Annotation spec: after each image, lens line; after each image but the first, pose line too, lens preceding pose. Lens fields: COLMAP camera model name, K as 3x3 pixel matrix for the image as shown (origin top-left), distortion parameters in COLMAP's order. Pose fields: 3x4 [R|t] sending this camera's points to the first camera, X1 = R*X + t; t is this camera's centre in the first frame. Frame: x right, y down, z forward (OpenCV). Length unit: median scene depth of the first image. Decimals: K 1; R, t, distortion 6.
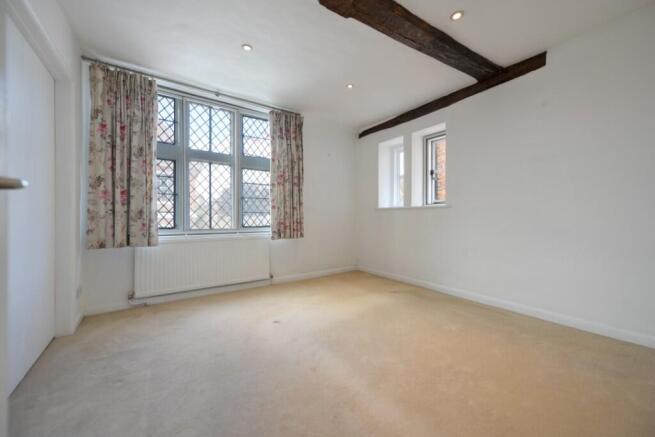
lens RADIAL K [[253.7, 0, 327.5], [0, 253.7, 218.5], [0, 0, 1]] dist [-0.001910, -0.000162]
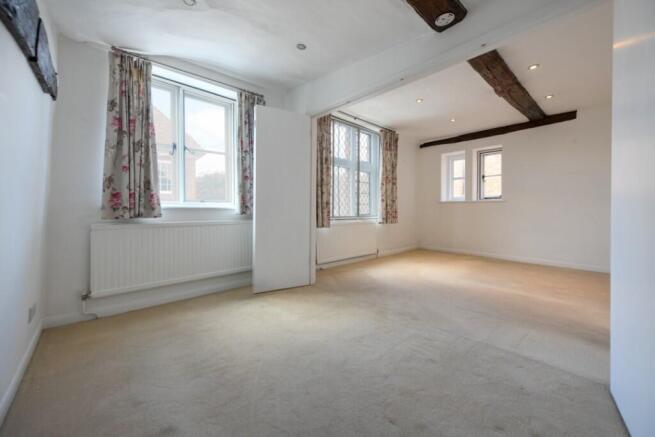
lens RADIAL K [[255.7, 0, 328.9], [0, 255.7, 210.6], [0, 0, 1]] dist [0.000312, 0.000020]
pose [[0.991379, 0.005131, 0.130925, -0.655254], [-0.005165, 0.999987, -0.000082, 0.011482], [-0.130924, -0.000595, 0.991392, -0.314249]]
